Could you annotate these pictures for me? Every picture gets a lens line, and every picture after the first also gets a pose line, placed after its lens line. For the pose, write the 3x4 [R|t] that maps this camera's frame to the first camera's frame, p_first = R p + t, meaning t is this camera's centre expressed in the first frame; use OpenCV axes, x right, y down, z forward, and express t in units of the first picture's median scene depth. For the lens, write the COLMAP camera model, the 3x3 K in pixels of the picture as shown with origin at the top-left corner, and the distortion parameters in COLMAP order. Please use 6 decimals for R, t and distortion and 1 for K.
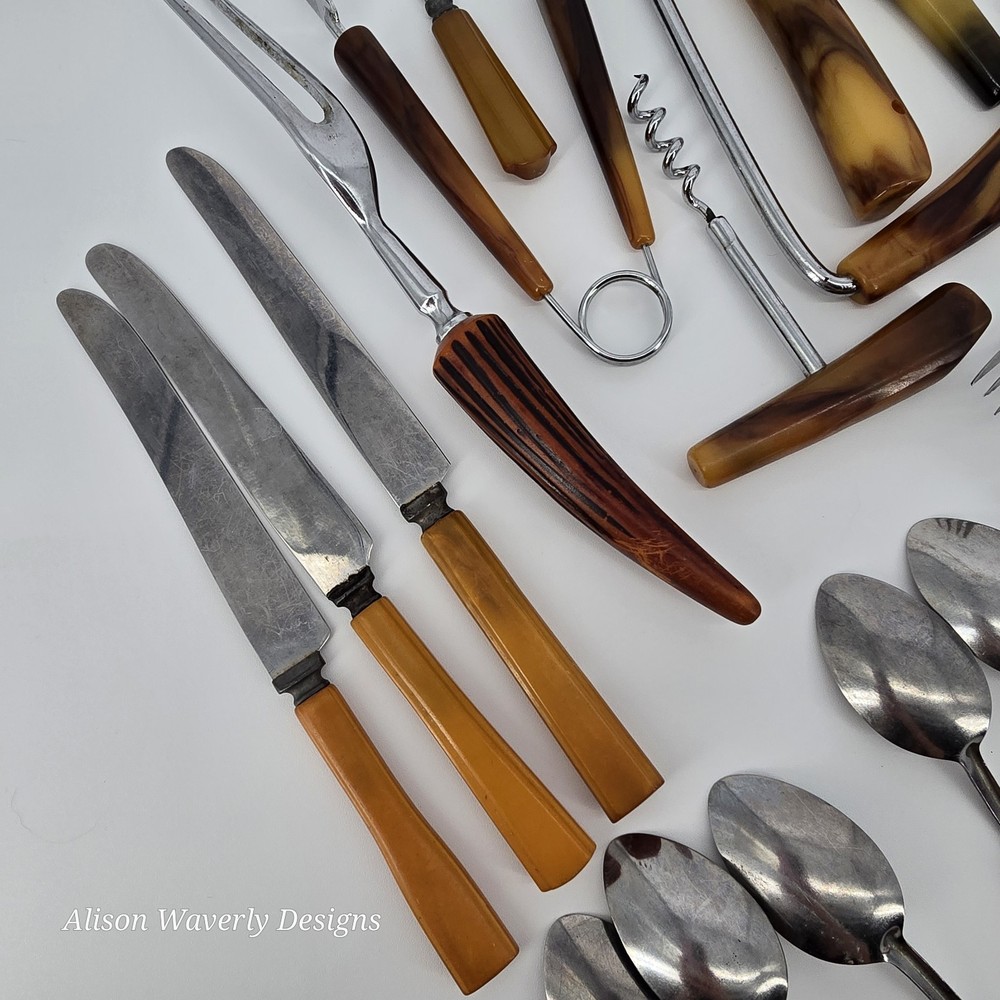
lens RADIAL K [[821.0, 0, 500.6], [0, 821.0, 490.4], [0, 0, 1]] dist [0.003144, -0.003574]
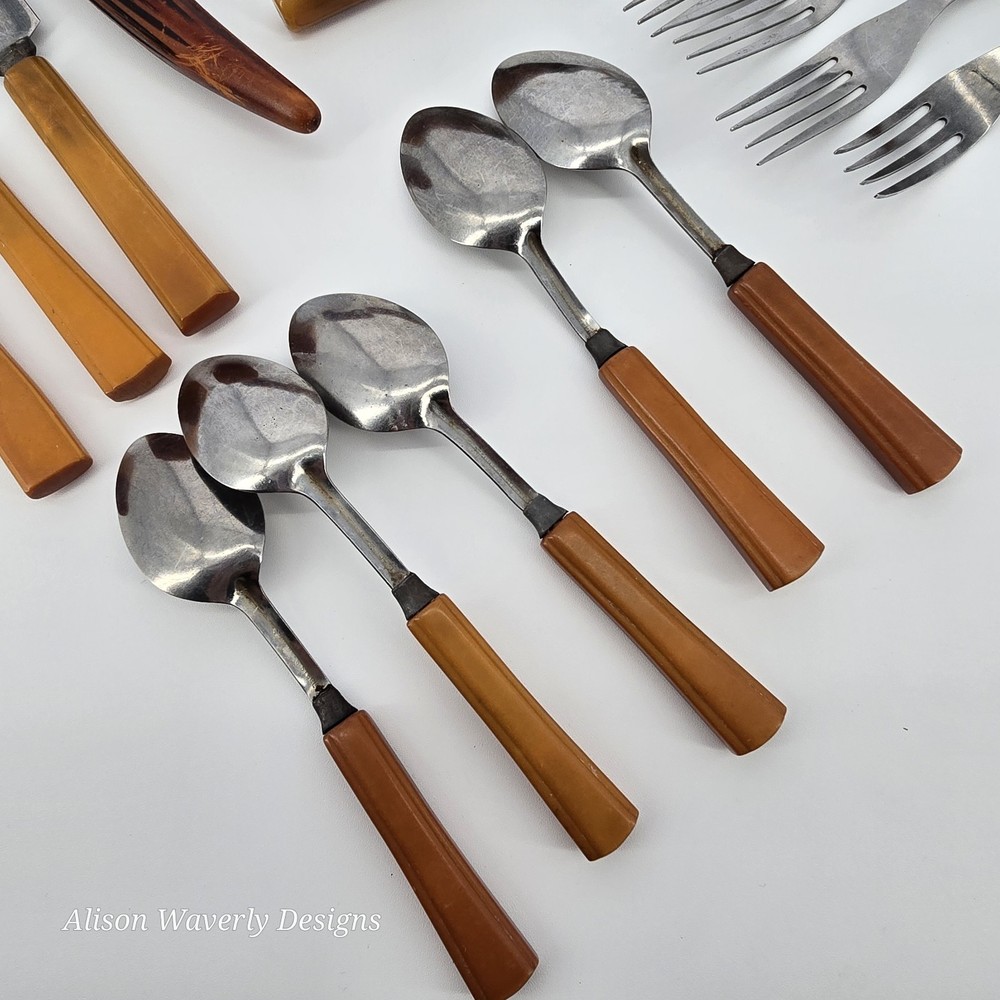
lens RADIAL K [[821.0, 0, 500.6], [0, 821.0, 490.4], [0, 0, 1]] dist [0.003144, -0.003574]
pose [[0.999172, -0.040558, 0.003293, 0.509297], [0.040568, 0.999173, -0.002805, 0.609808], [-0.003176, 0.002936, 0.999991, -0.003449]]
